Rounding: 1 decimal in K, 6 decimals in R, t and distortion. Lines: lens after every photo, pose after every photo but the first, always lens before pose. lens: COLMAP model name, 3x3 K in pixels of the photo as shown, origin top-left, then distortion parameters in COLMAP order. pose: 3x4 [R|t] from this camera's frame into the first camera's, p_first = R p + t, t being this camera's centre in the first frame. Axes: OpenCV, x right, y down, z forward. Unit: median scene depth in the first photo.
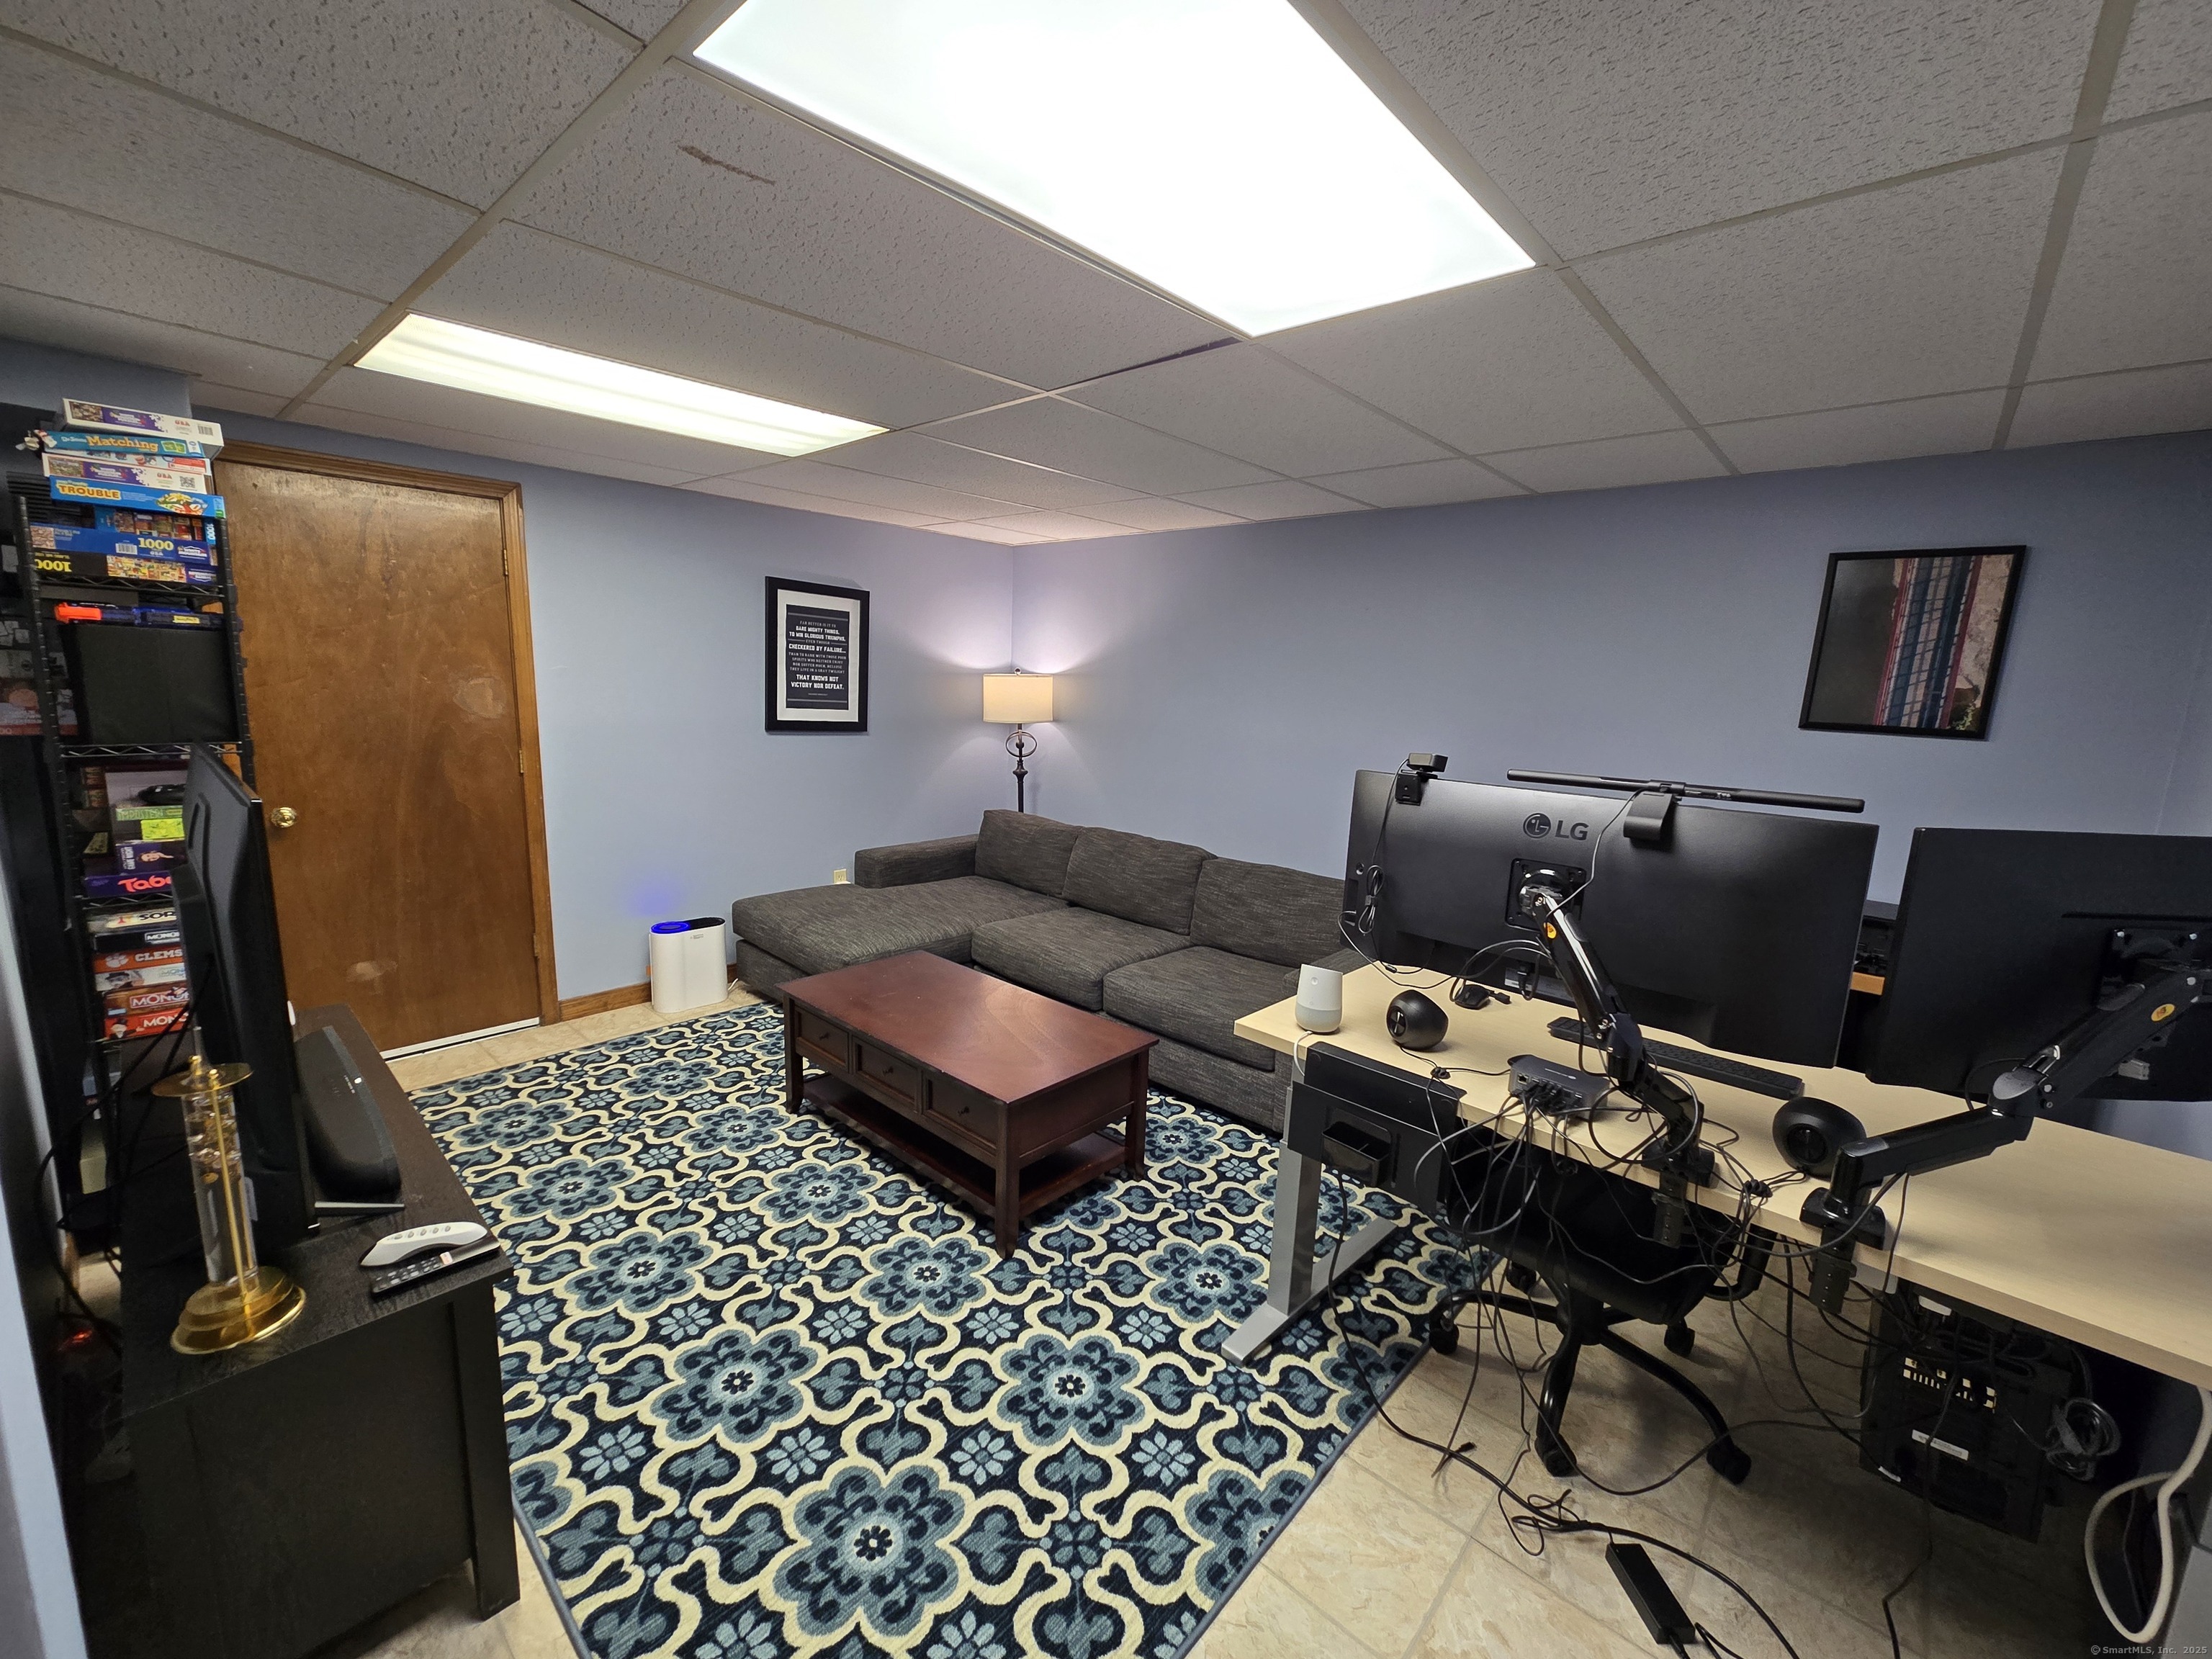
lens RADIAL K [[909.2, 0, 1102.1], [0, 909.2, 831.1], [0, 0, 1]] dist [-0.000172, 0.000603]
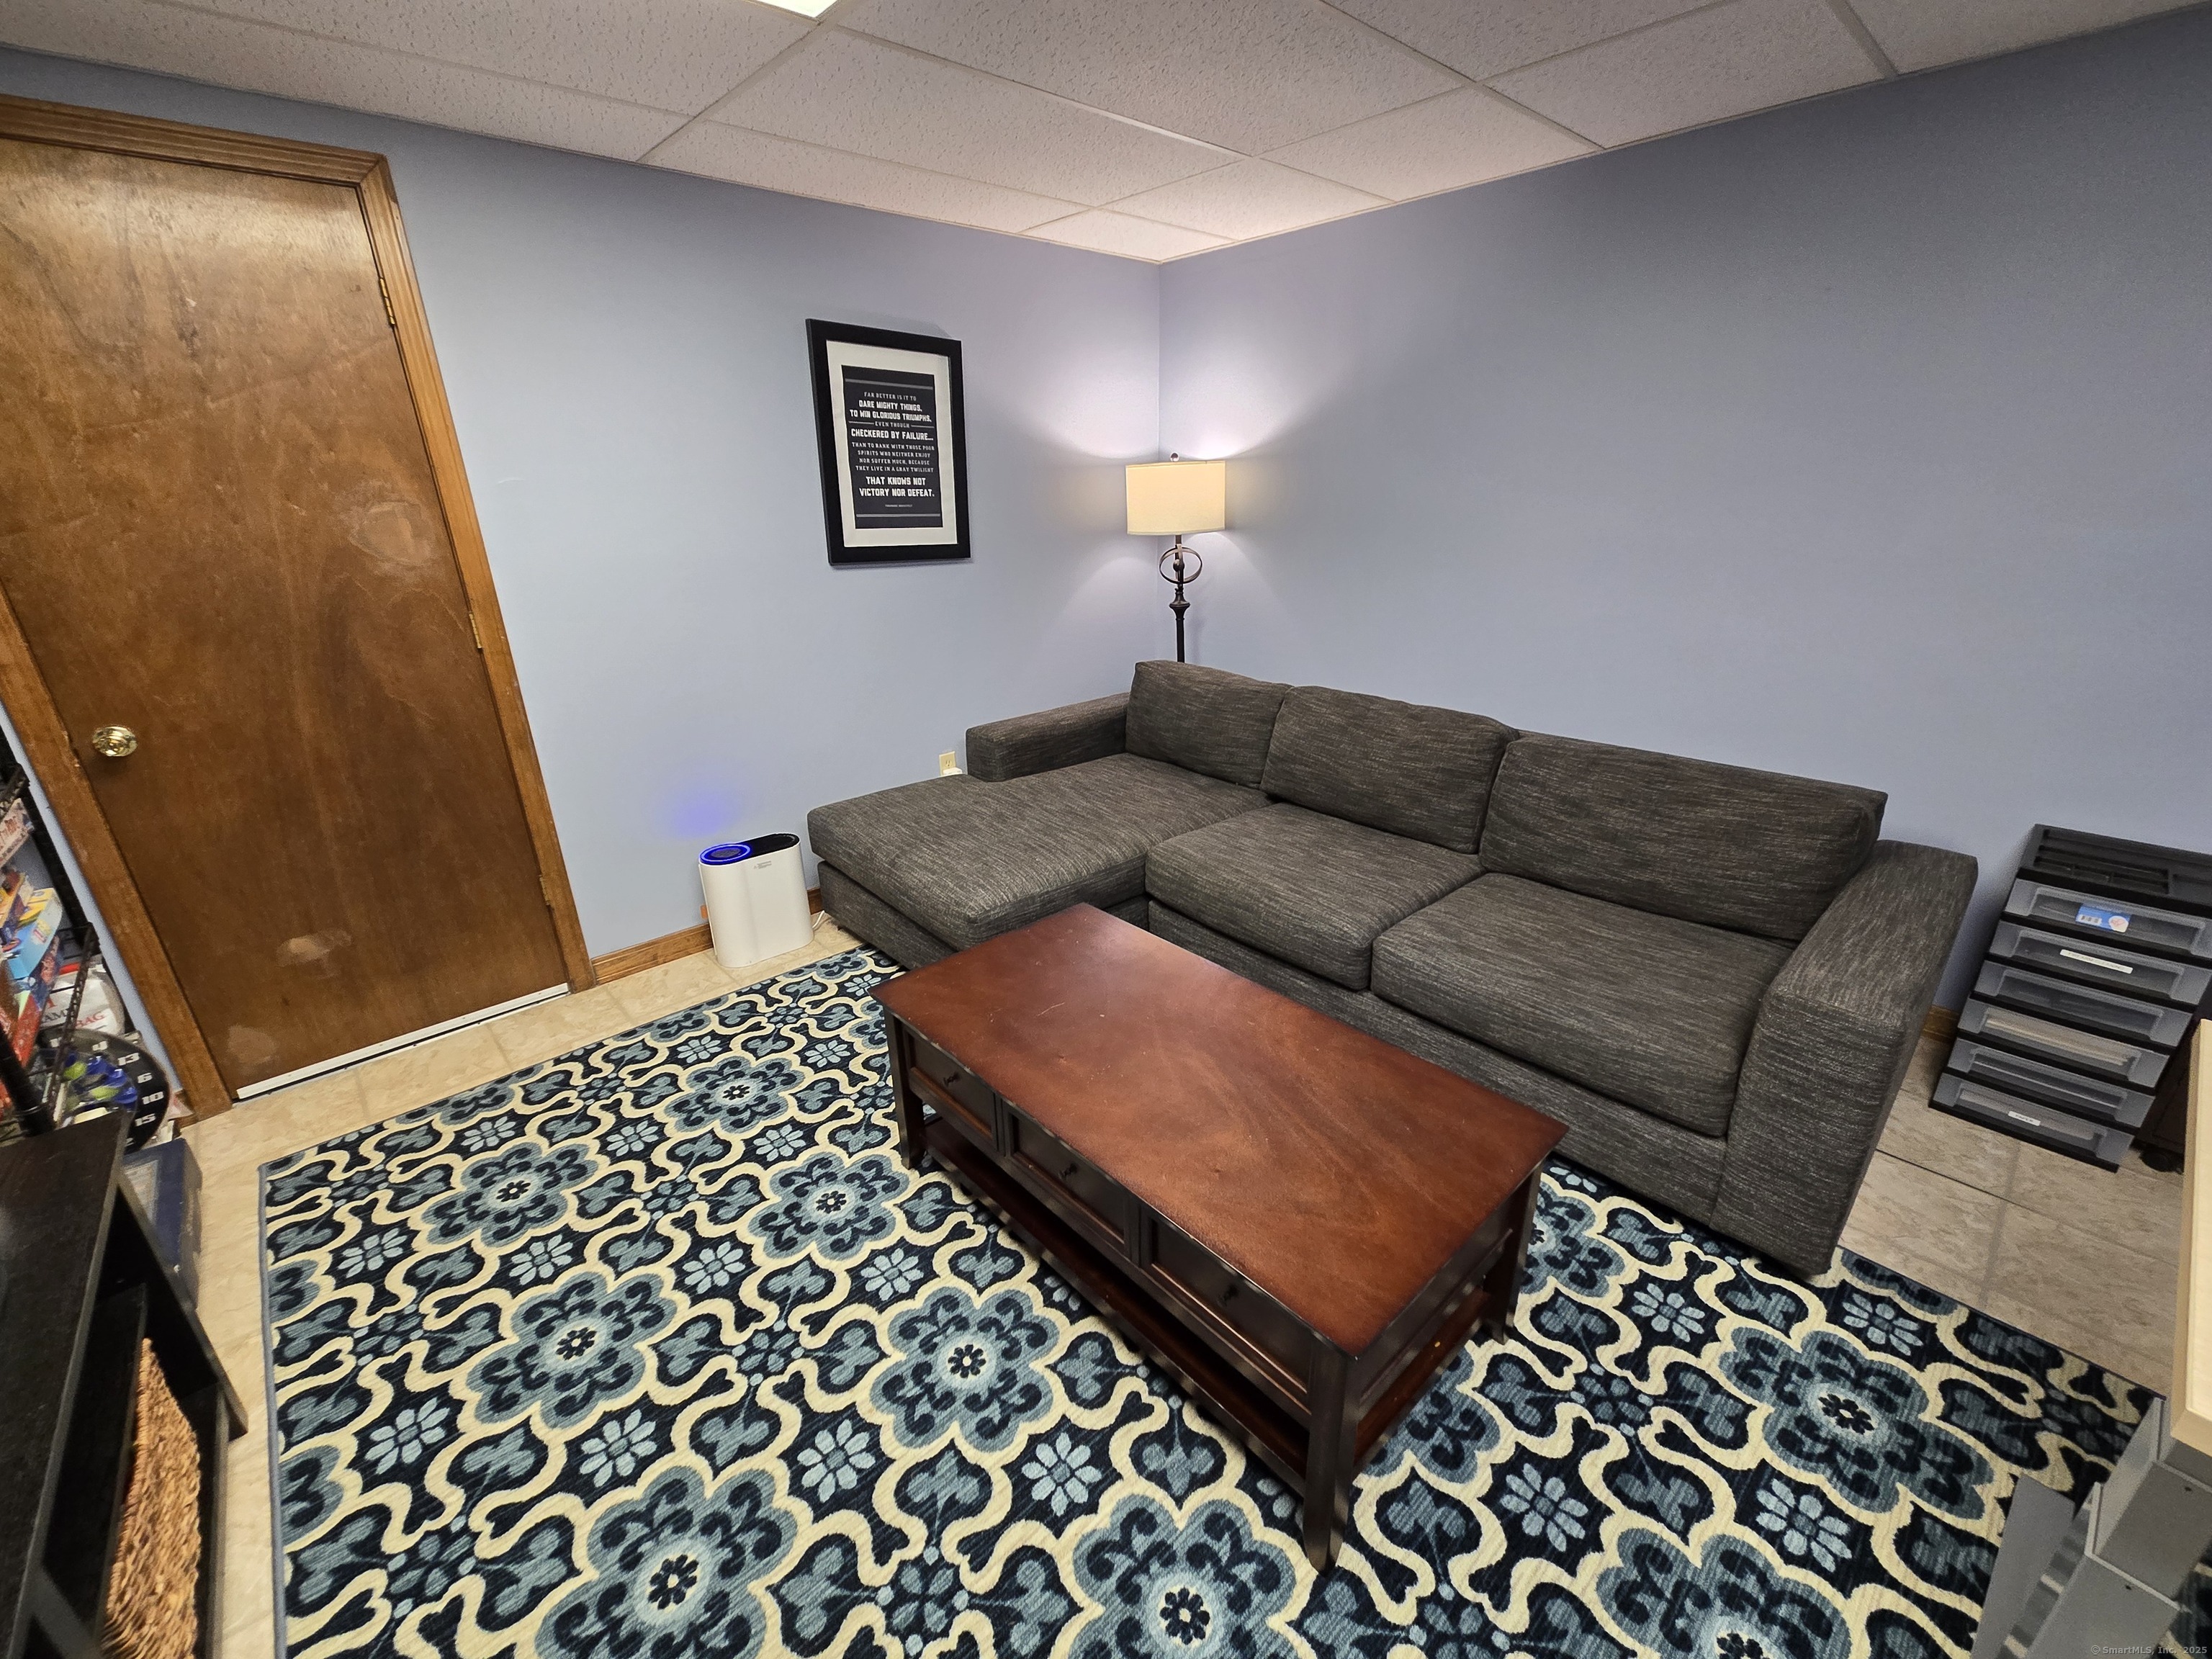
lens RADIAL K [[909.2, 0, 1102.1], [0, 909.2, 831.1], [0, 0, 1]] dist [-0.000172, 0.000603]
pose [[0.994261, -0.019440, -0.105202, -0.106237], [0.039379, 0.980813, 0.190930, -0.039207], [0.099472, -0.193977, 0.975950, 0.342487]]
